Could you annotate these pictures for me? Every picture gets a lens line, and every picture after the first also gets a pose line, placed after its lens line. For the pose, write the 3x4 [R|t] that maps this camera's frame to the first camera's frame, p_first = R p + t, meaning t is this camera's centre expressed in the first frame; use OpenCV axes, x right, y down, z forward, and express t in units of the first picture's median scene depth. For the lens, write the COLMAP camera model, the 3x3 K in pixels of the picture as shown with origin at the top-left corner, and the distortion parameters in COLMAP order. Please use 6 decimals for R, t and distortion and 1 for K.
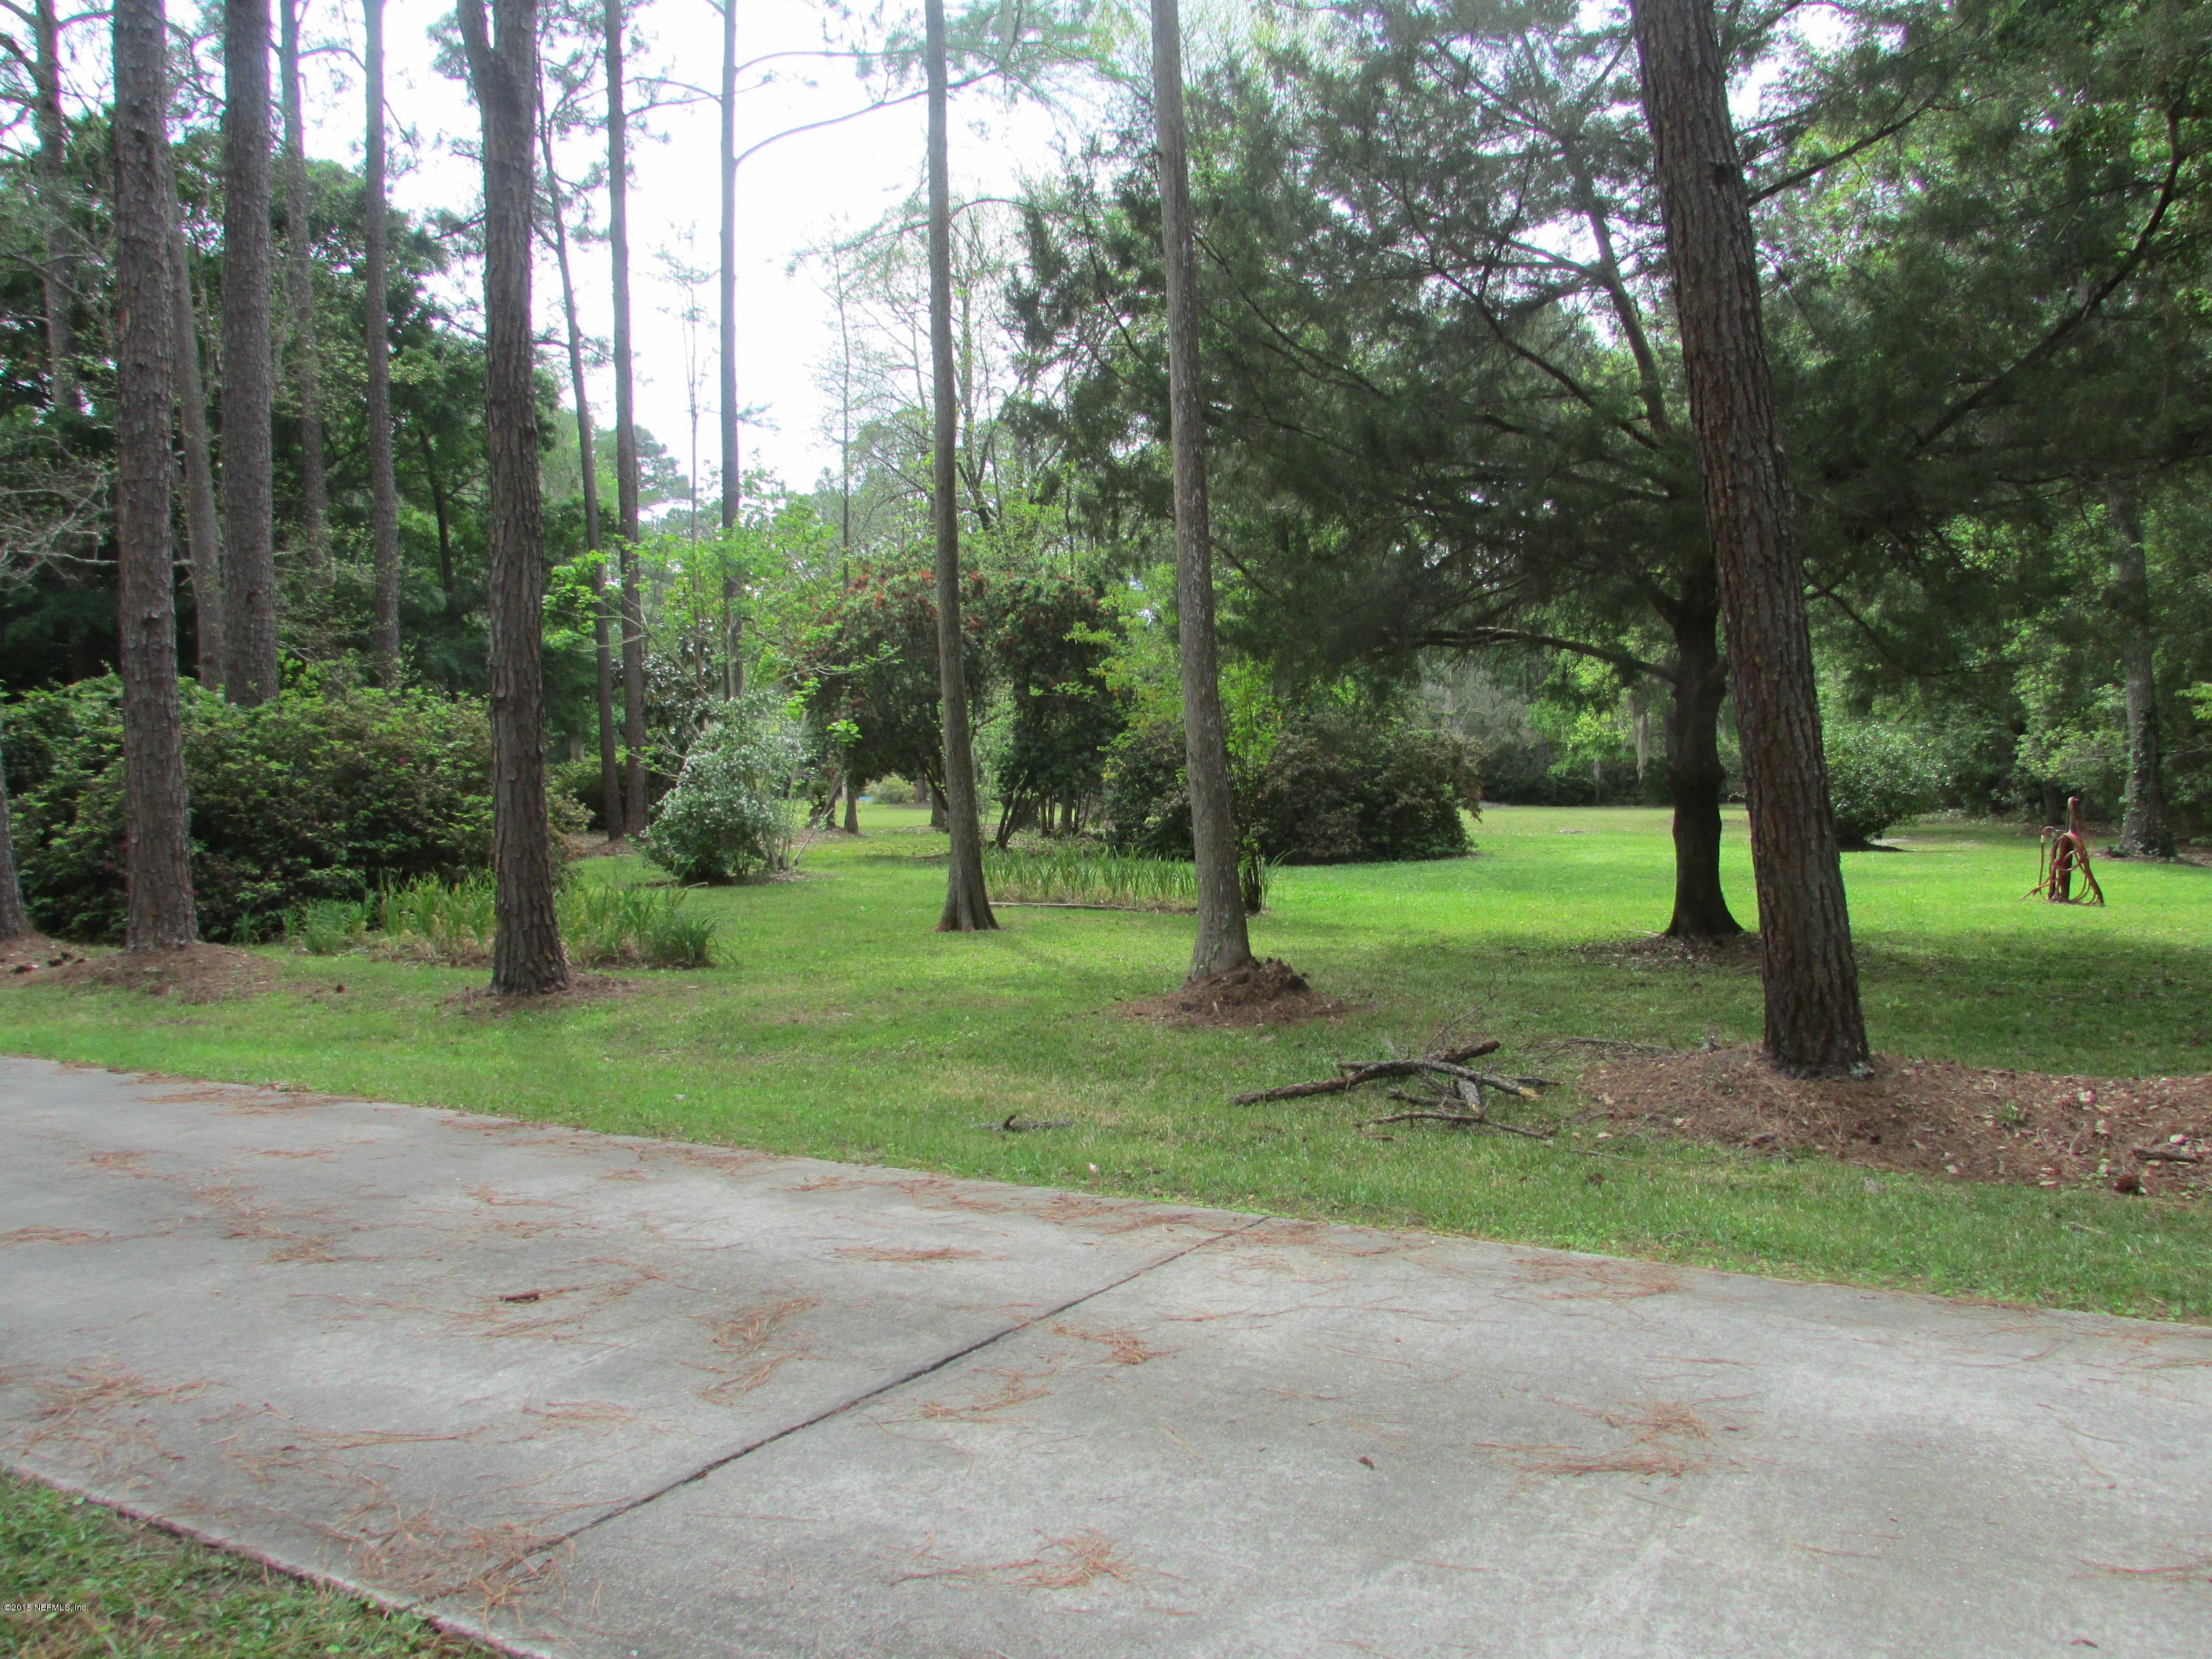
lens RADIAL K [[1781.0, 0, 1106.0], [0, 1781.0, 829.5], [0, 0, 1]] dist [-0.005670, -0.004493]
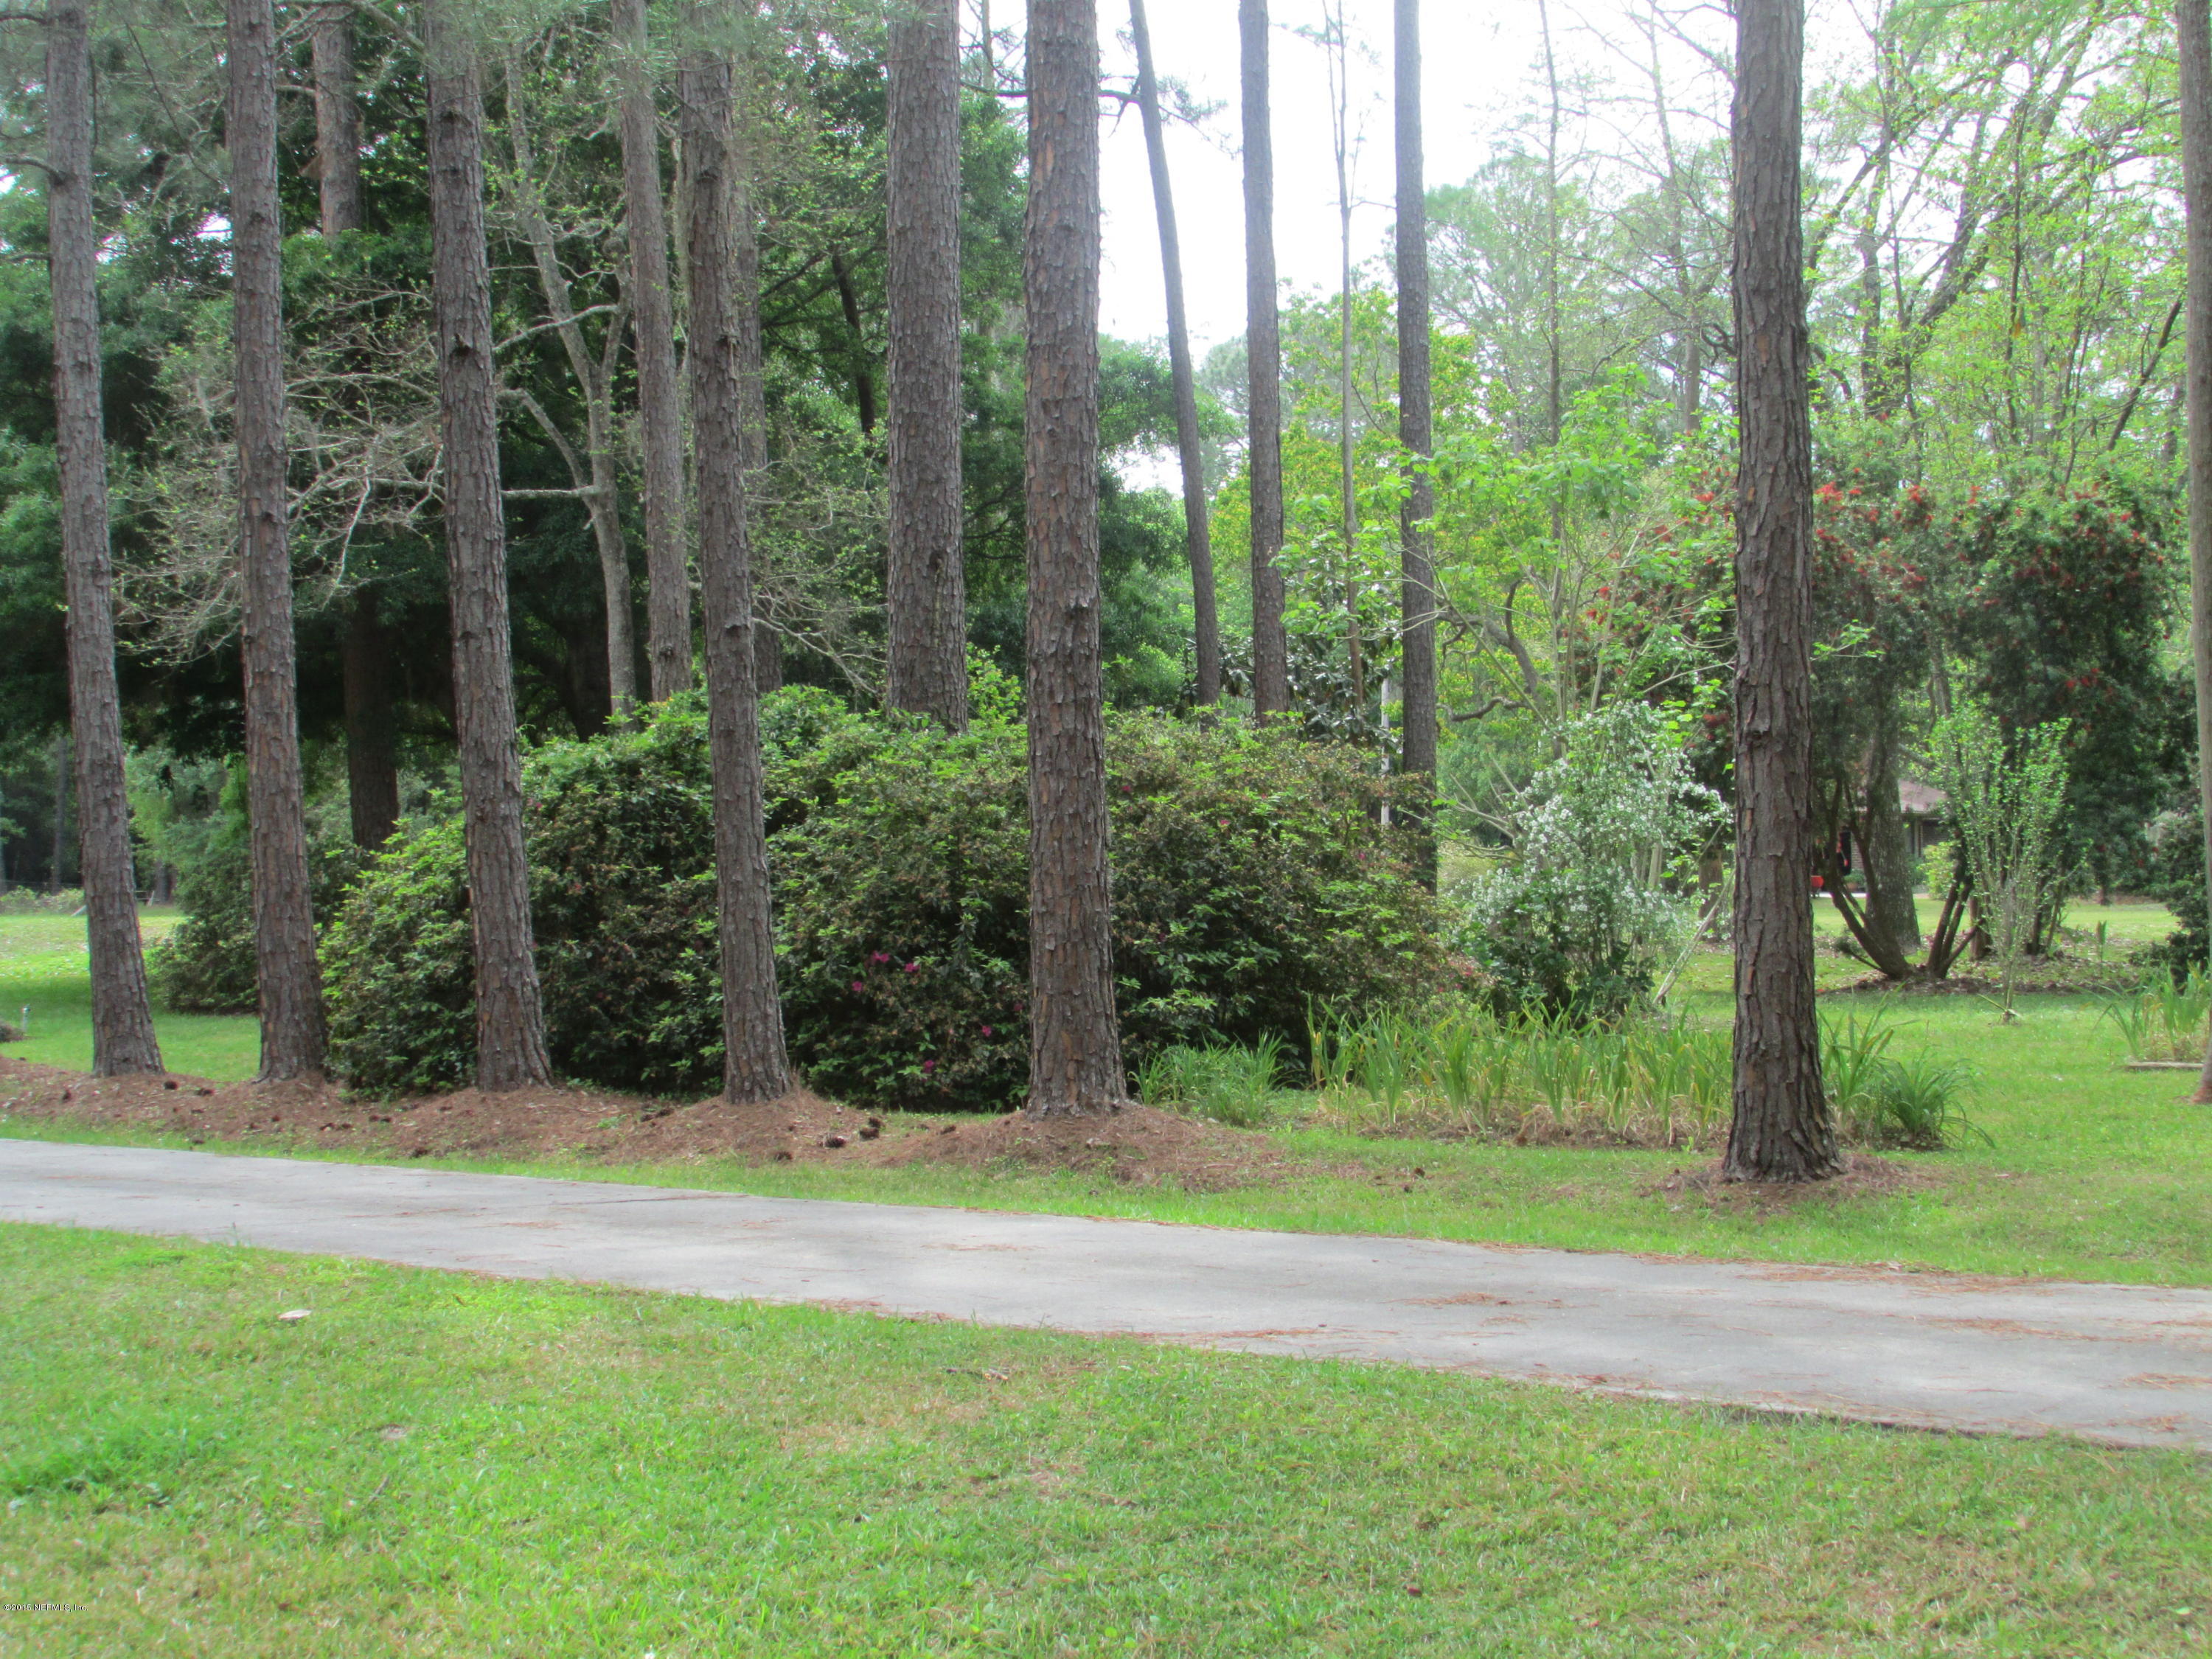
lens RADIAL K [[3573.0, 0, 1106.0], [0, 3573.0, 829.5], [0, 0, 1]] dist [-0.021232, 0.001223]
pose [[0.988250, 0.000522, -0.152848, -0.259426], [-0.005986, 0.999359, -0.035288, 0.007655], [0.152732, 0.035789, 0.987619, -0.241350]]
